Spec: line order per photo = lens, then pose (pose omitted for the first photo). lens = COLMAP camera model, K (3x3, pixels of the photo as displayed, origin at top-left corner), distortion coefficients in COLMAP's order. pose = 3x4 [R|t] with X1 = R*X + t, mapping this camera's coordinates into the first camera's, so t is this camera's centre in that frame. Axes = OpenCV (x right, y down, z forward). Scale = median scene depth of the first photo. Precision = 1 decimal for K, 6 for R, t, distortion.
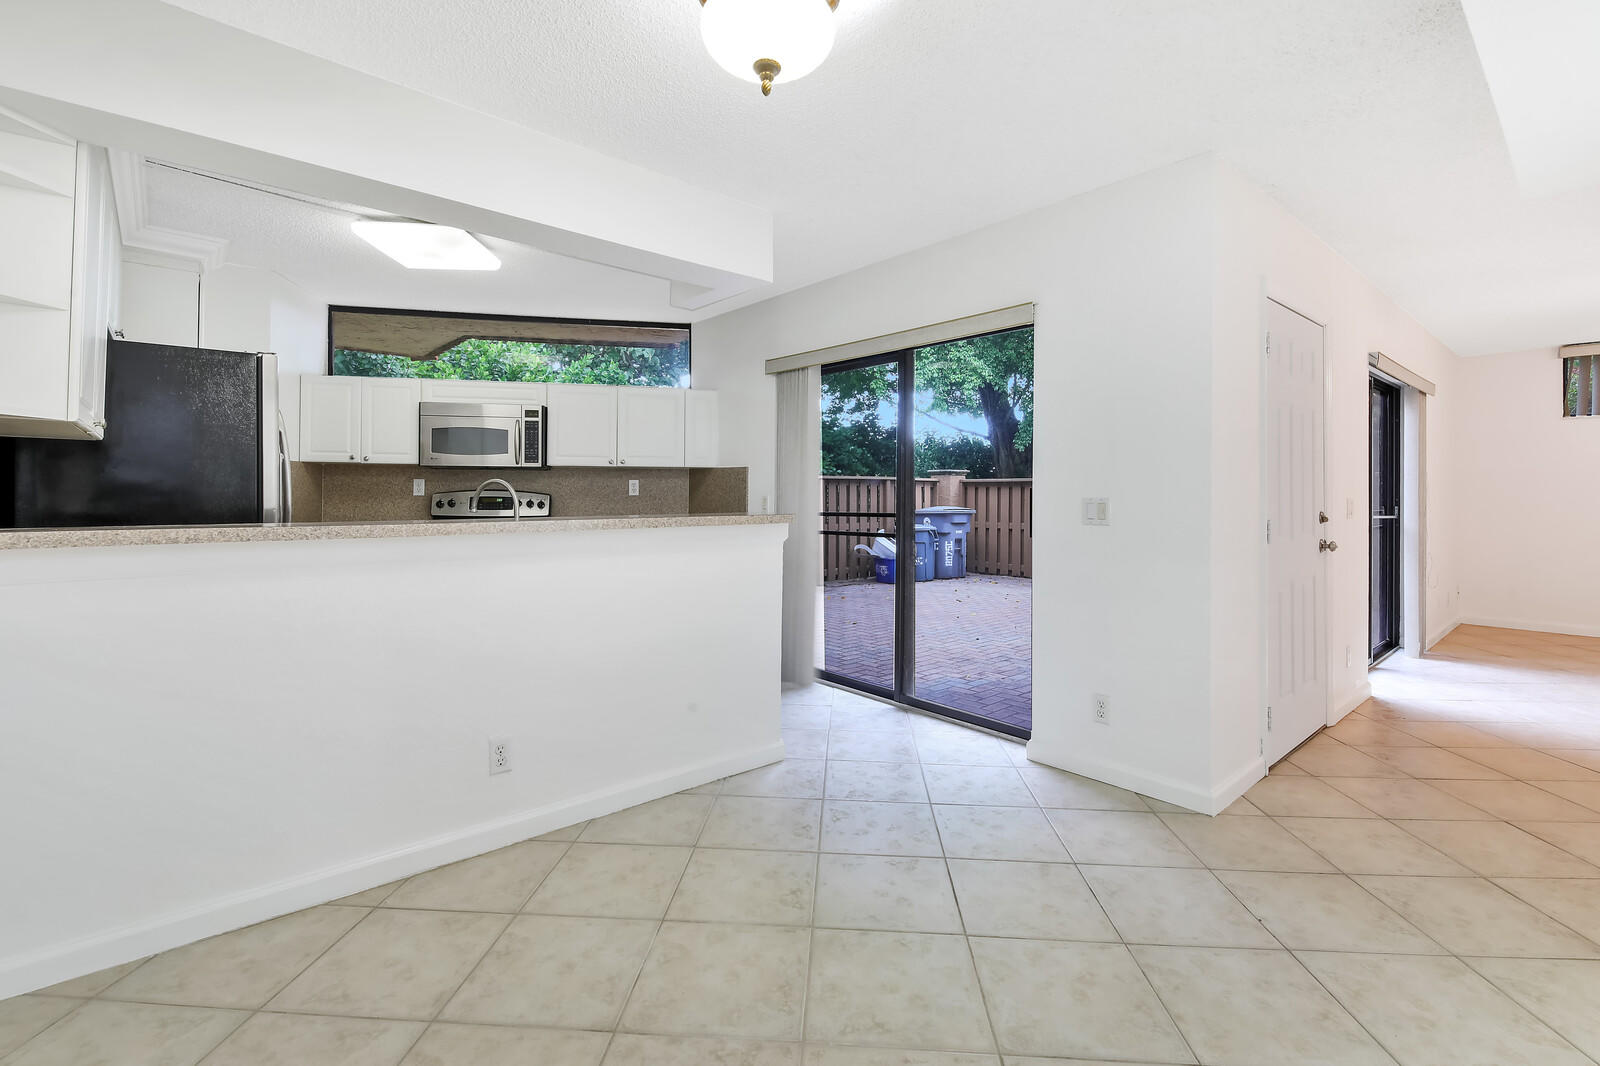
lens RADIAL K [[719.8, 0, 833.6], [0, 719.8, 481.1], [0, 0, 1]] dist [-0.003080, -0.002045]
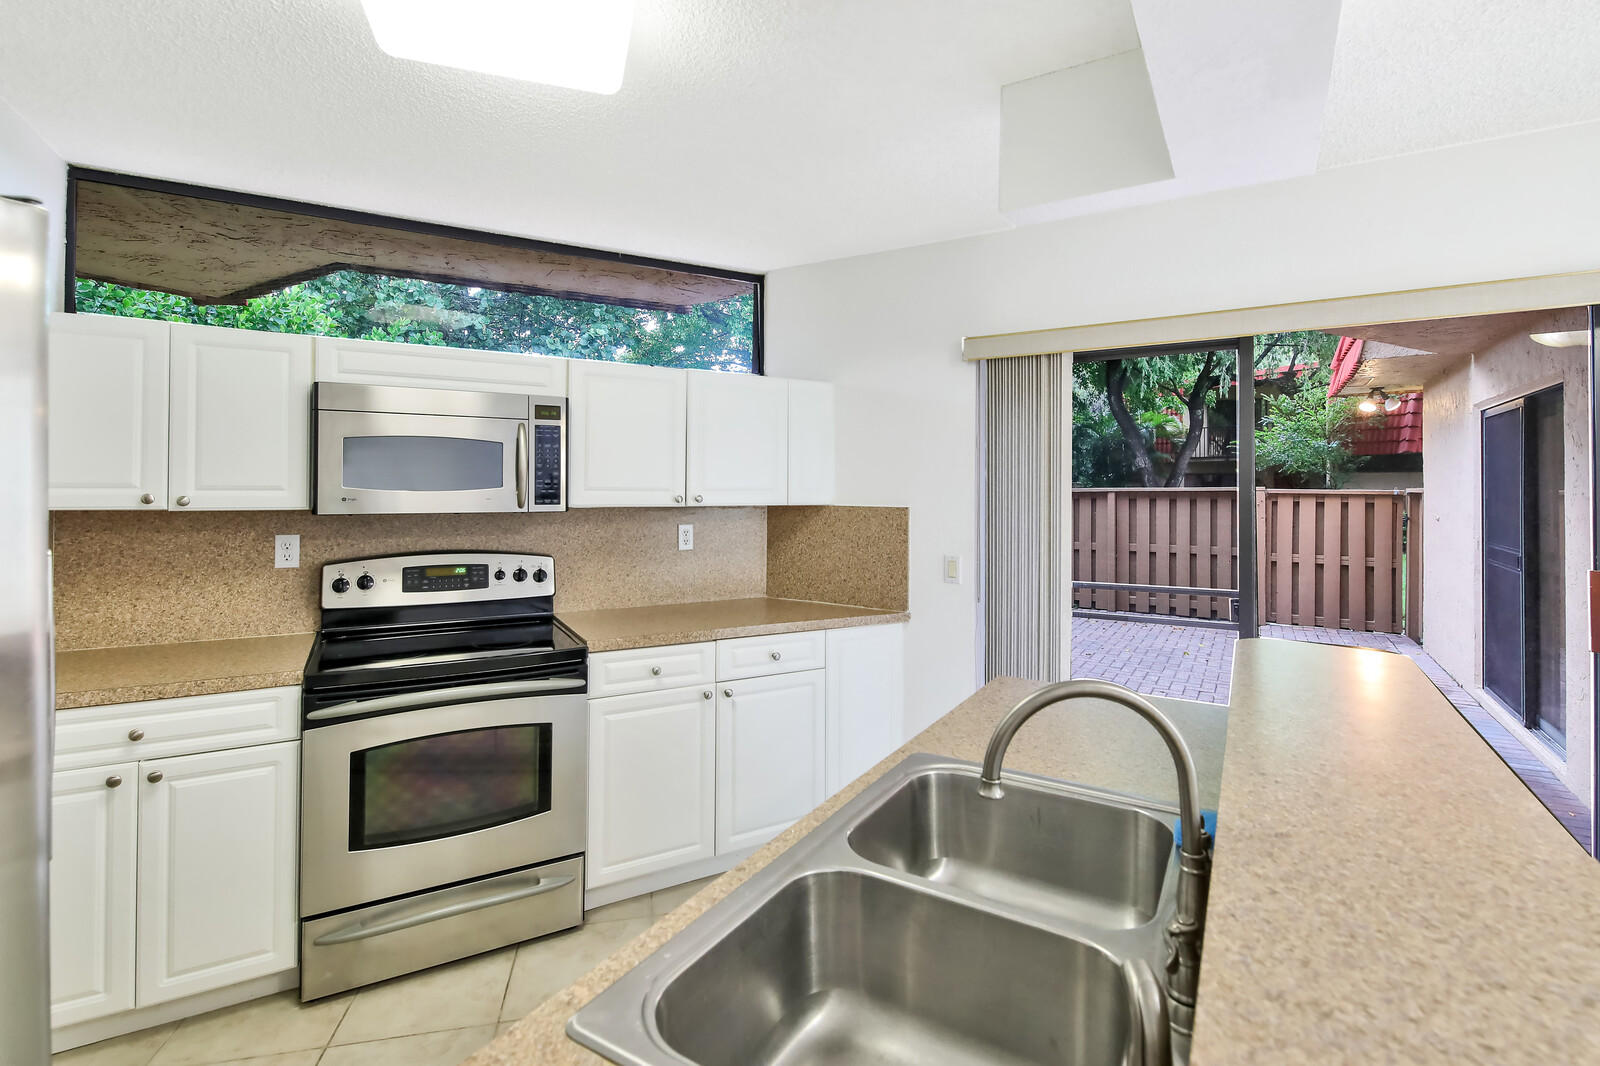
lens RADIAL K [[719.8, 0, 828.4], [0, 719.8, 477.0], [0, 0, 1]] dist [-0.003080, -0.002045]
pose [[0.956871, 0.006555, 0.290439, -0.364593], [-0.007435, 0.999971, 0.001926, -0.046867], [-0.290417, -0.004003, 0.956892, 0.416312]]
